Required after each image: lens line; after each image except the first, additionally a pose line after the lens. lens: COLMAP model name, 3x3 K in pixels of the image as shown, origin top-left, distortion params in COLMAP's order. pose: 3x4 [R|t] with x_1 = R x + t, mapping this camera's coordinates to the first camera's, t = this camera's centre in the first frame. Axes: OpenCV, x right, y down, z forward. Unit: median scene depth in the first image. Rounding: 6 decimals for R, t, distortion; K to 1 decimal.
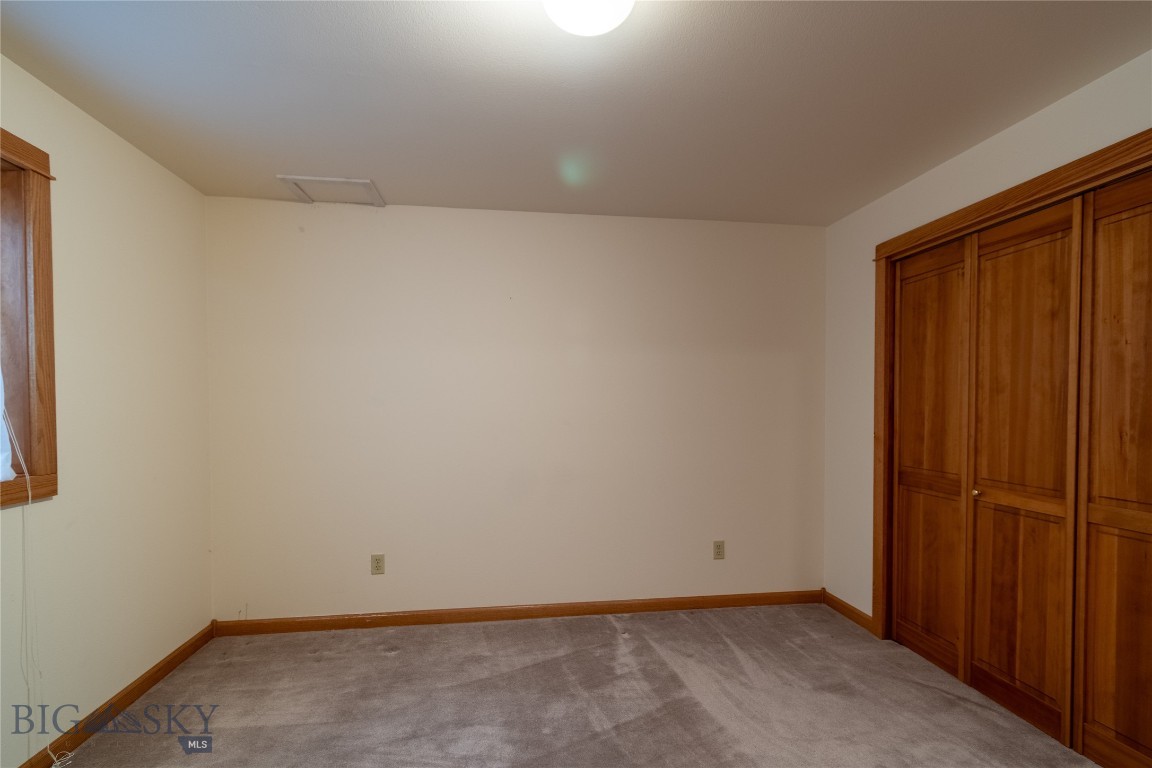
lens RADIAL K [[518.6, 0, 579.1], [0, 518.6, 414.7], [0, 0, 1]] dist [-0.001454, 0.000989]
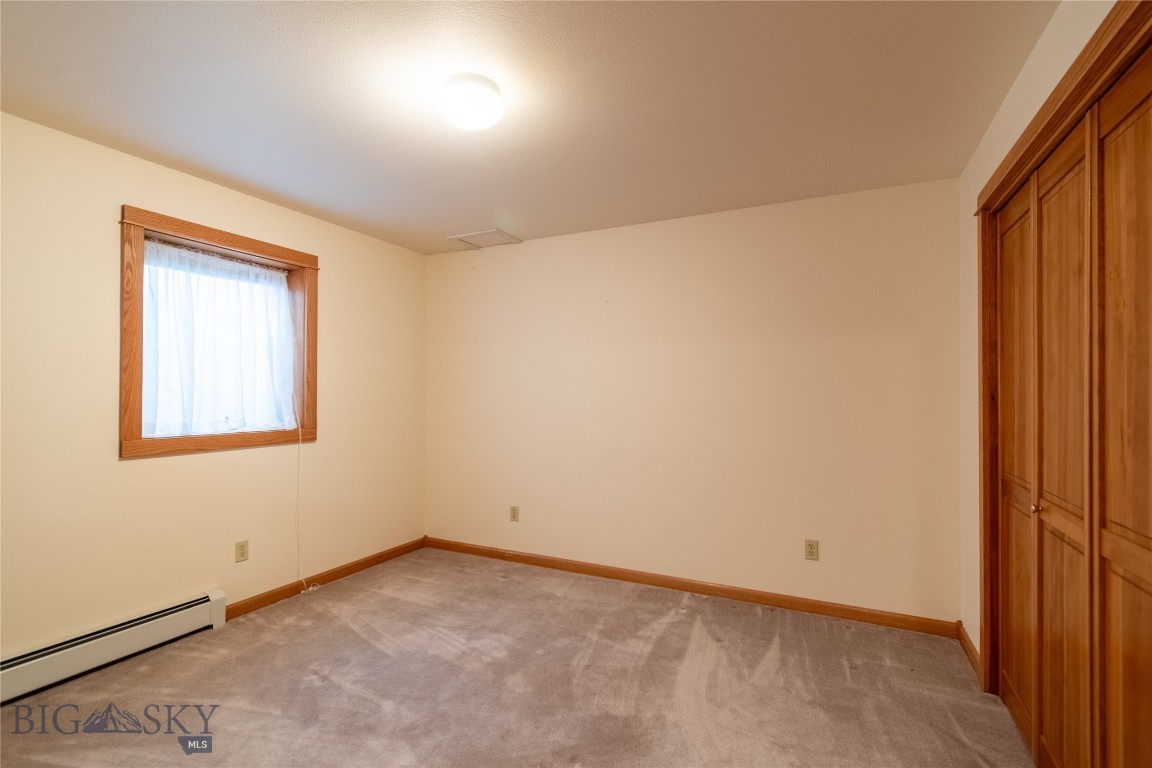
lens RADIAL K [[518.6, 0, 592.0], [0, 518.6, 388.3], [0, 0, 1]] dist [-0.001454, 0.000989]
pose [[0.834180, -0.002152, -0.551489, 0.580129], [-0.014762, 0.999547, -0.026230, 0.003606], [0.551295, 0.030021, 0.833770, 0.003966]]
